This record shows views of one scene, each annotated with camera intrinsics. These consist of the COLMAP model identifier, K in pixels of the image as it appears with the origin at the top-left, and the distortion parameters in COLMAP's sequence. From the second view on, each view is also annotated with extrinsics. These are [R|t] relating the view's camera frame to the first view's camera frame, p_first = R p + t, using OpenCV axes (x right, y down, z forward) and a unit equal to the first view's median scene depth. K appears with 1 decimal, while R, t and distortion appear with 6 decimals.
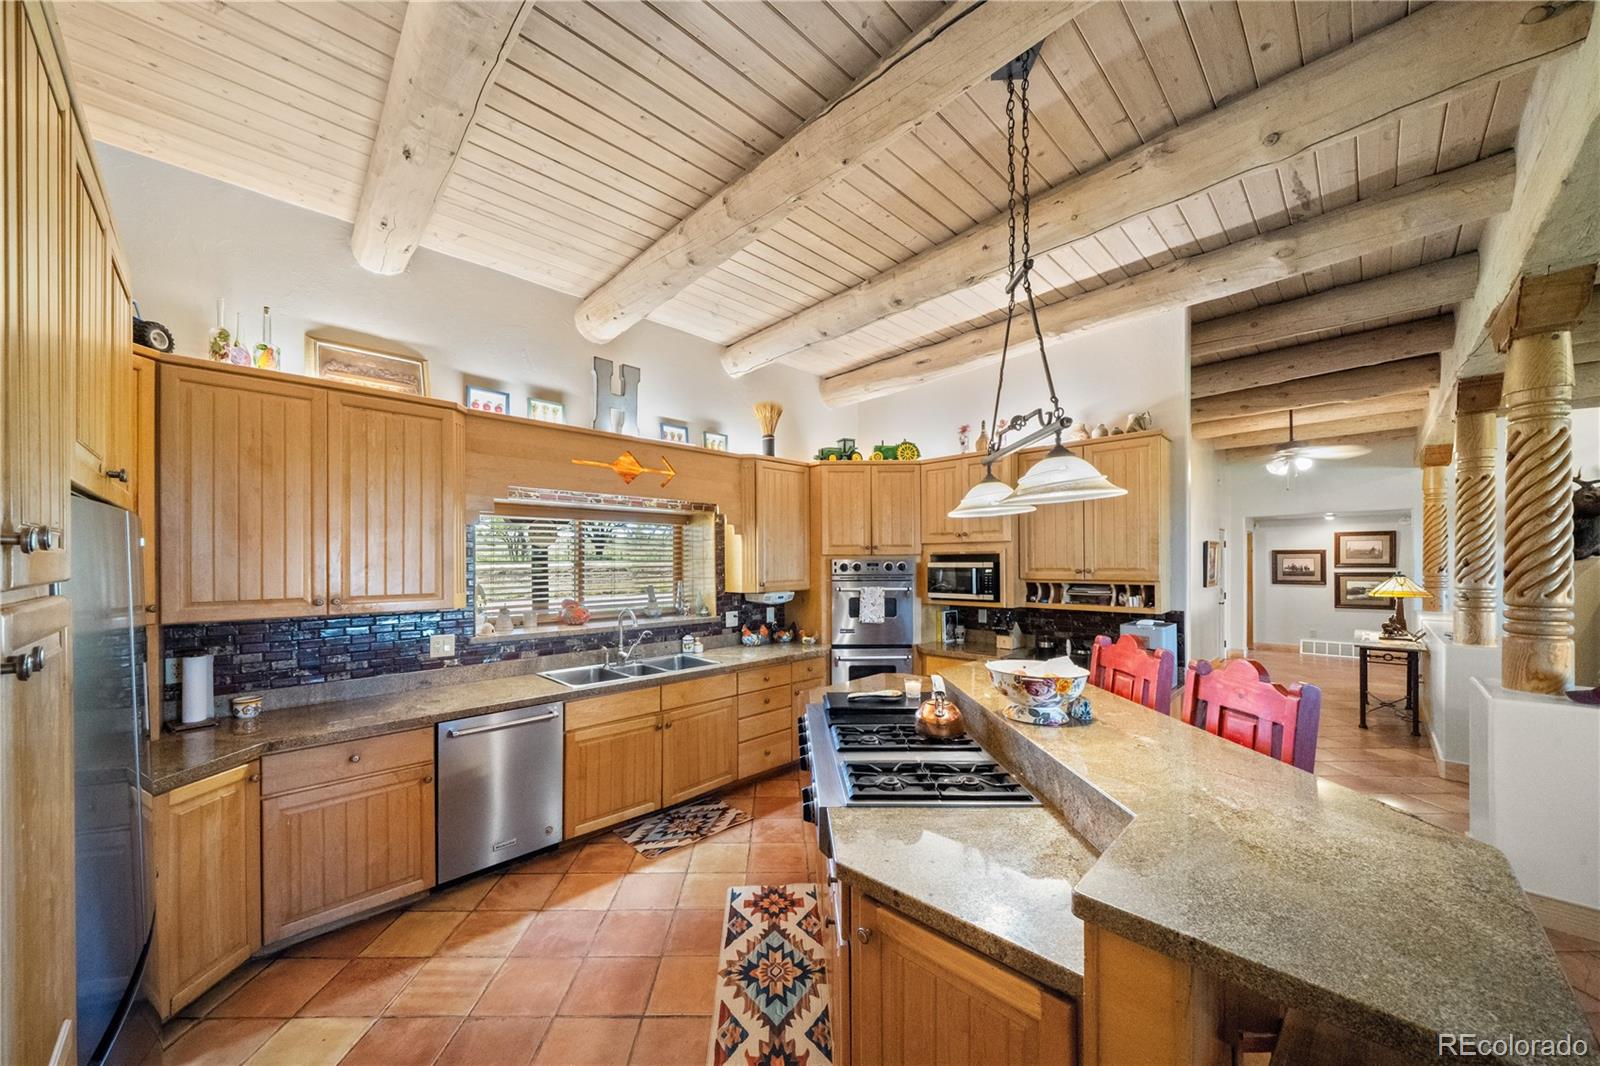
lens RADIAL K [[582.0, 0, 797.4], [0, 582.0, 558.0], [0, 0, 1]] dist [-0.000328, -0.000013]
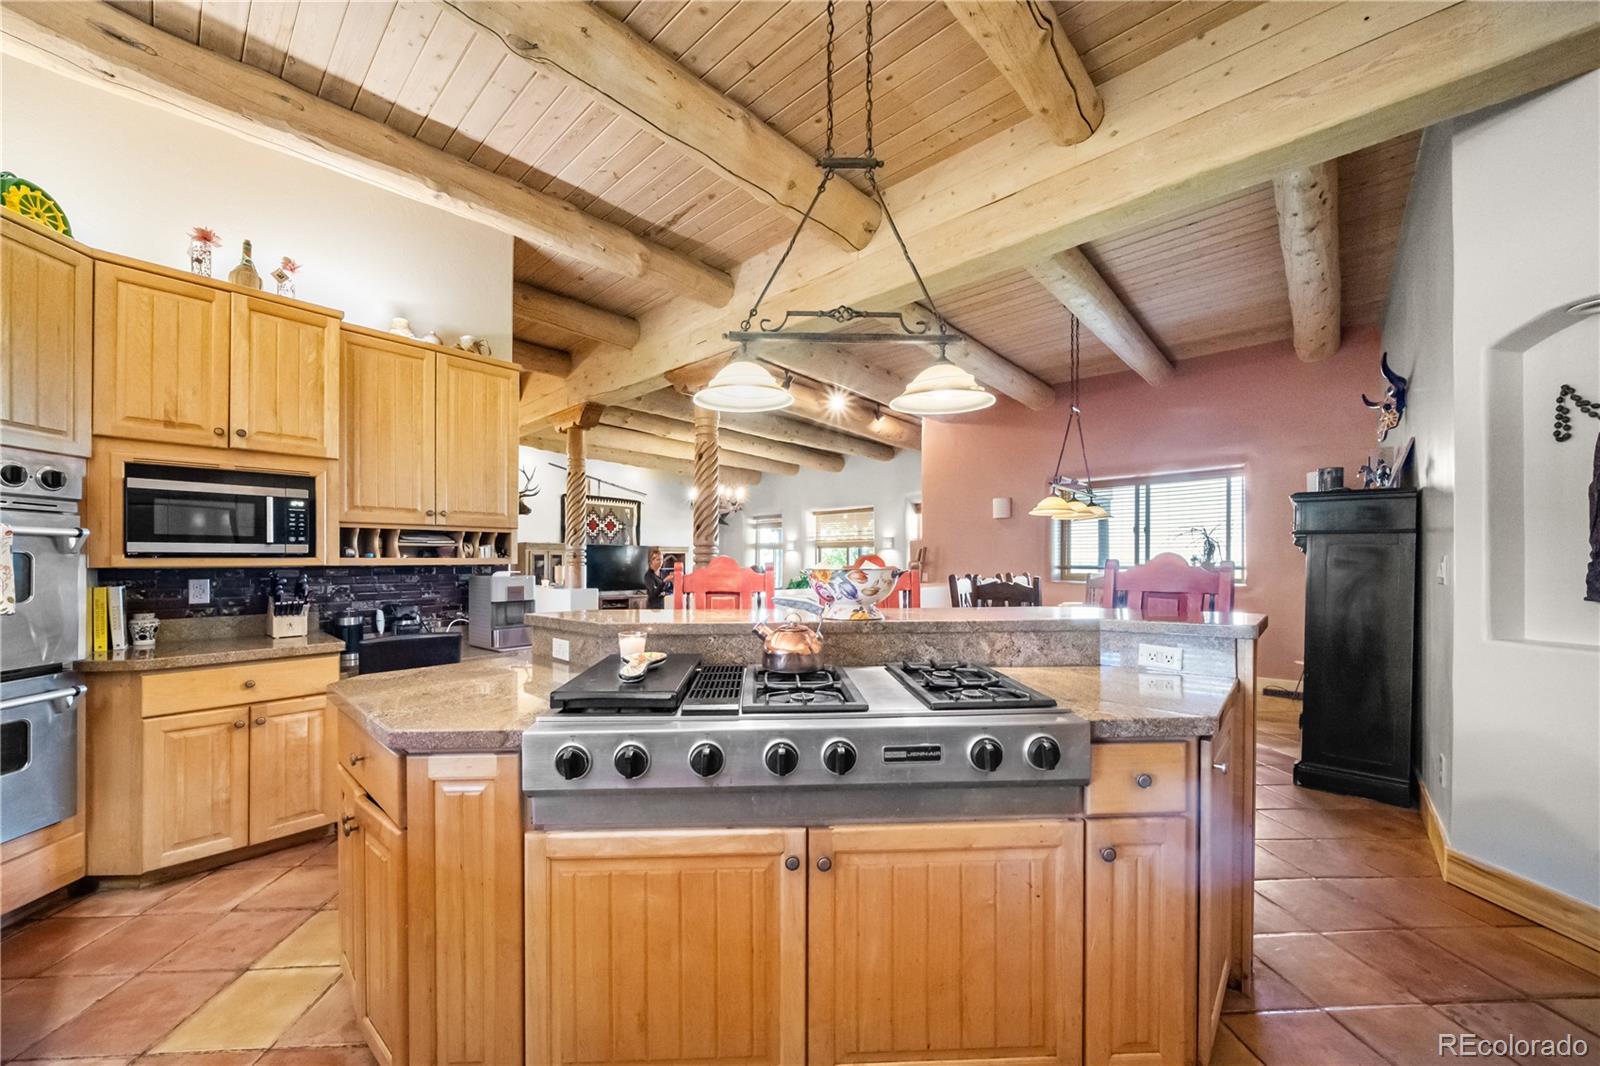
lens RADIAL K [[582.0, 0, 797.4], [0, 582.0, 558.0], [0, 0, 1]] dist [-0.000328, -0.000013]
pose [[-0.047871, 0.003226, 0.998848, -0.282463], [0.000859, 0.999995, -0.003188, 0.078813], [-0.998853, 0.000706, -0.047874, 0.519331]]
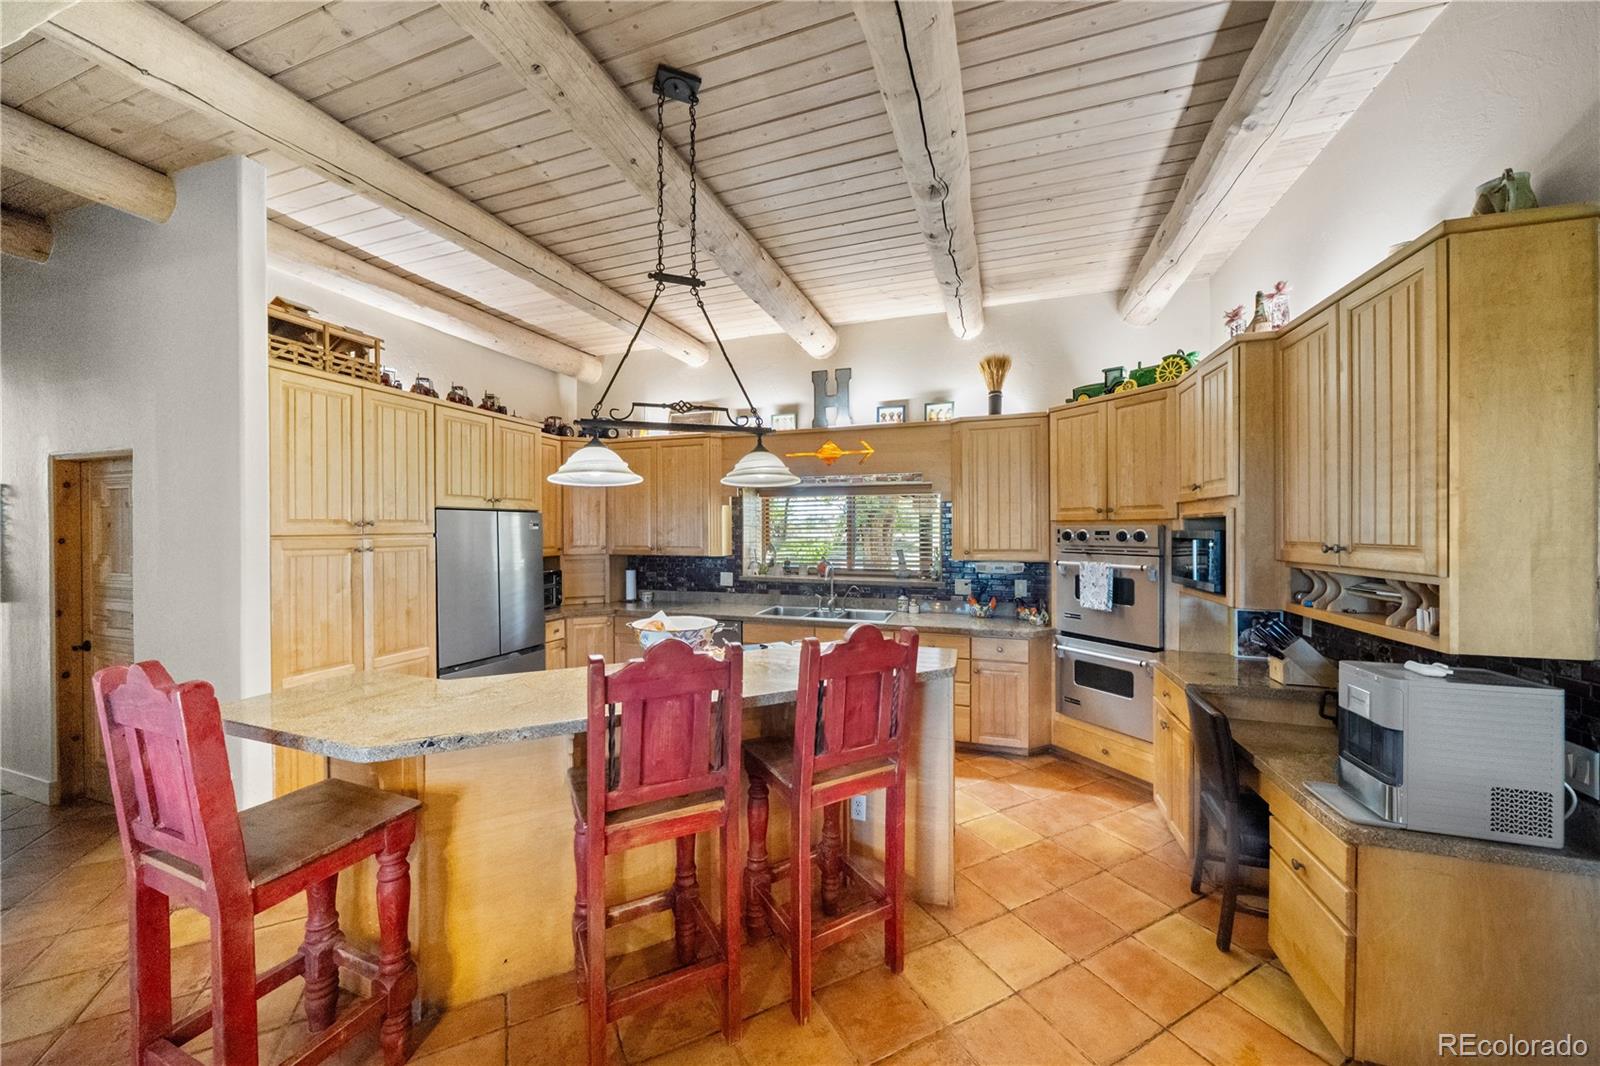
lens RADIAL K [[573.6, 0, 769.5], [0, 573.6, 529.7], [0, 0, 1]] dist [-0.000493, -0.000035]
pose [[0.419584, 0.004606, -0.907705, 0.692844], [0.005133, 0.999959, 0.007447, -0.000685], [0.907702, -0.007784, 0.419543, 0.324434]]
